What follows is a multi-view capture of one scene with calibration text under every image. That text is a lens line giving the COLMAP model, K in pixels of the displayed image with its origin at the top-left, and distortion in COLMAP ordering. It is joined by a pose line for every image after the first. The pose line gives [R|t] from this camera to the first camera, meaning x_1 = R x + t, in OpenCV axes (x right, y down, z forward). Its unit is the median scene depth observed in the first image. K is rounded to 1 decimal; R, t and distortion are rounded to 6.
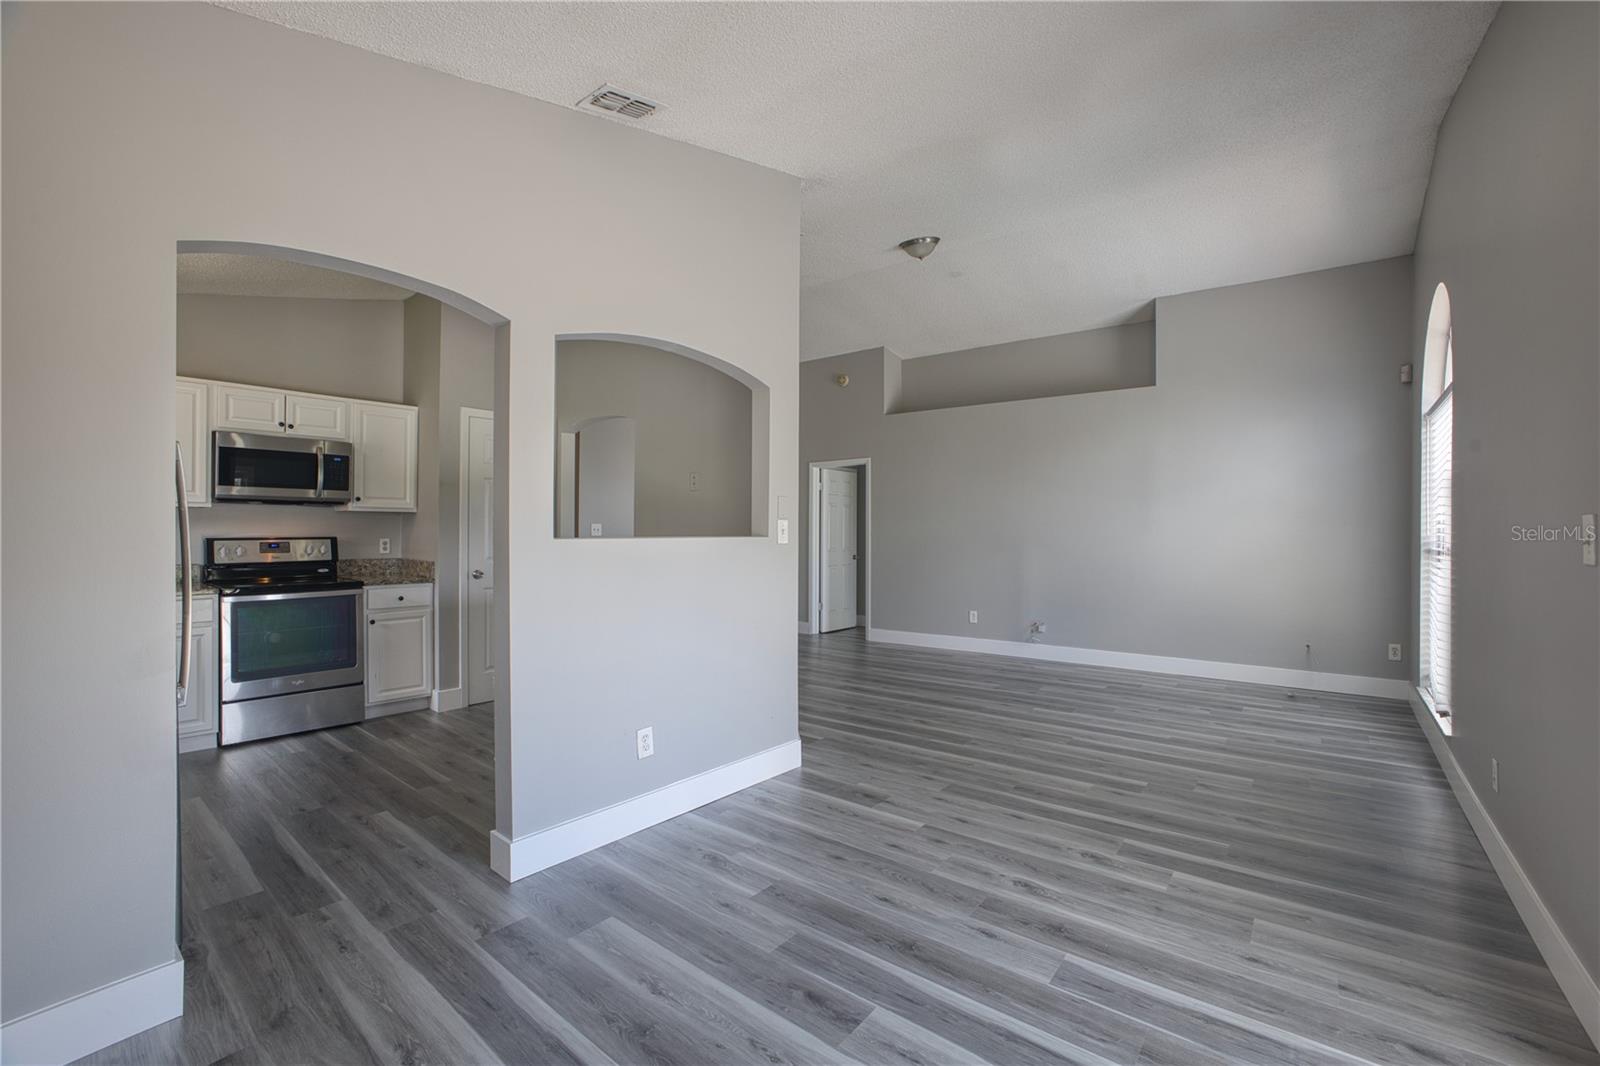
lens RADIAL K [[681.2, 0, 800.0], [0, 681.2, 533.0], [0, 0, 1]] dist [-0.143359, 0.057117]
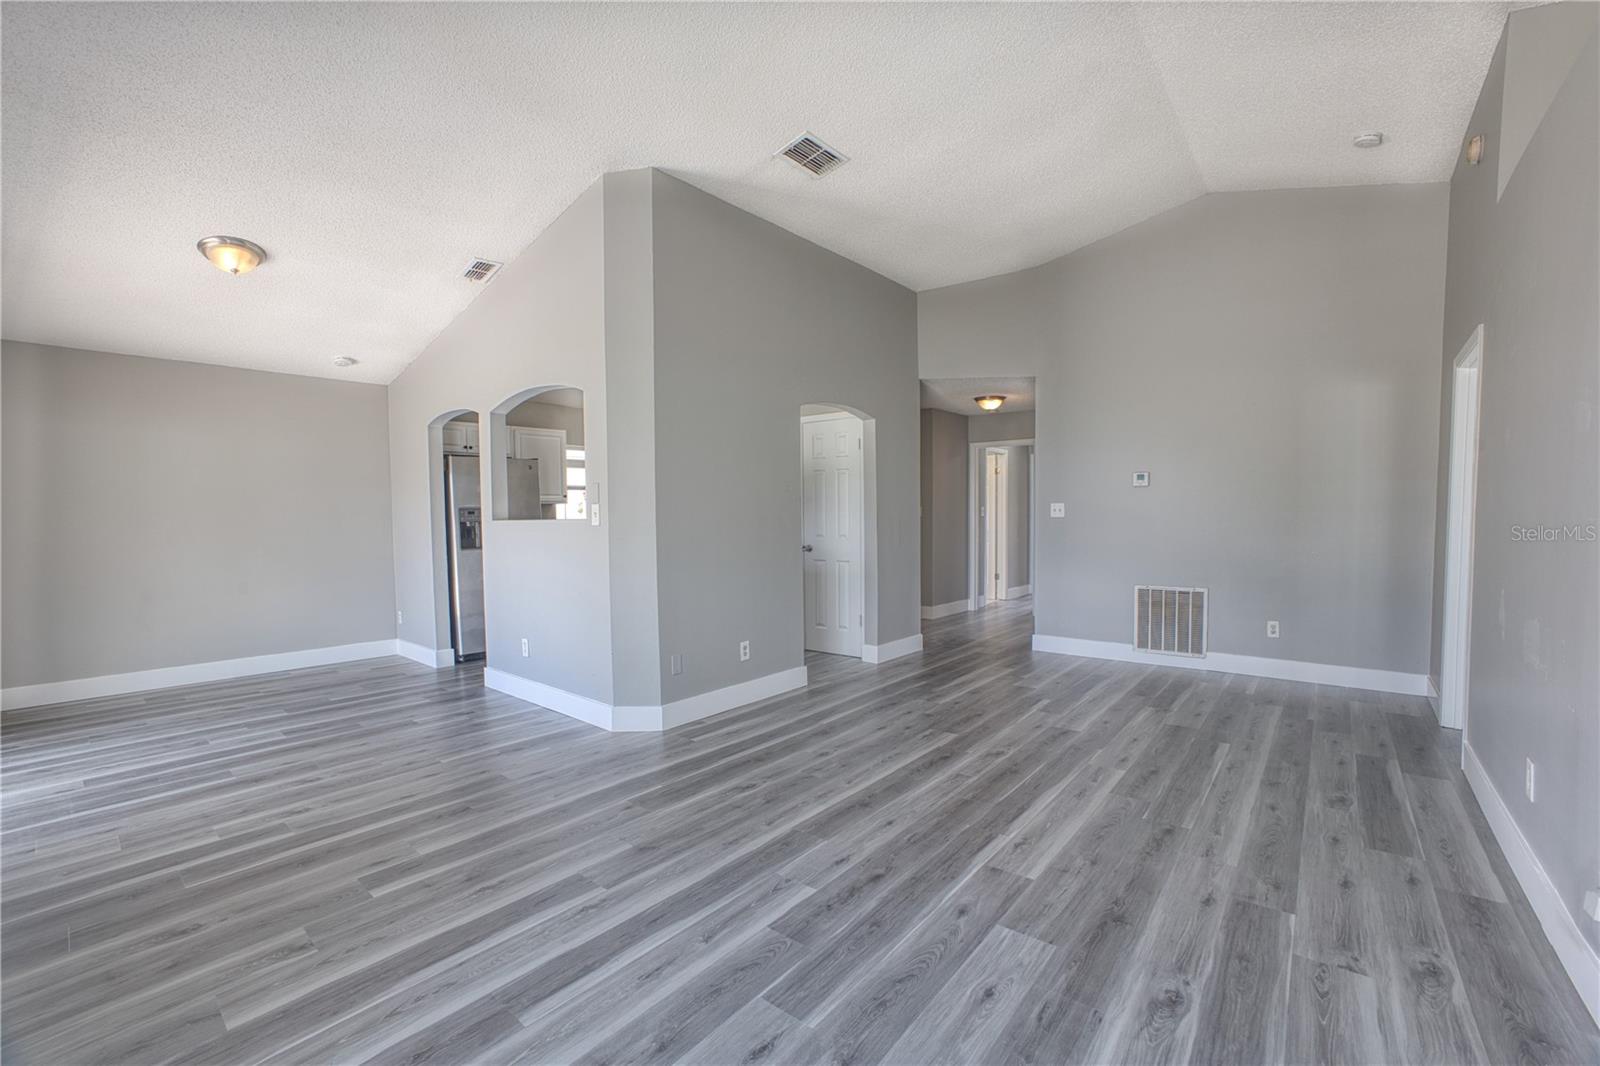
lens RADIAL K [[672.6, 0, 800.0], [0, 672.6, 533.0], [0, 0, 1]] dist [-0.103131, 0.027679]
pose [[-0.000906, 0.023282, -0.999729, 1.368758], [0.002964, 0.999725, 0.023280, 0.002946], [0.999995, -0.002942, -0.000975, 1.679285]]
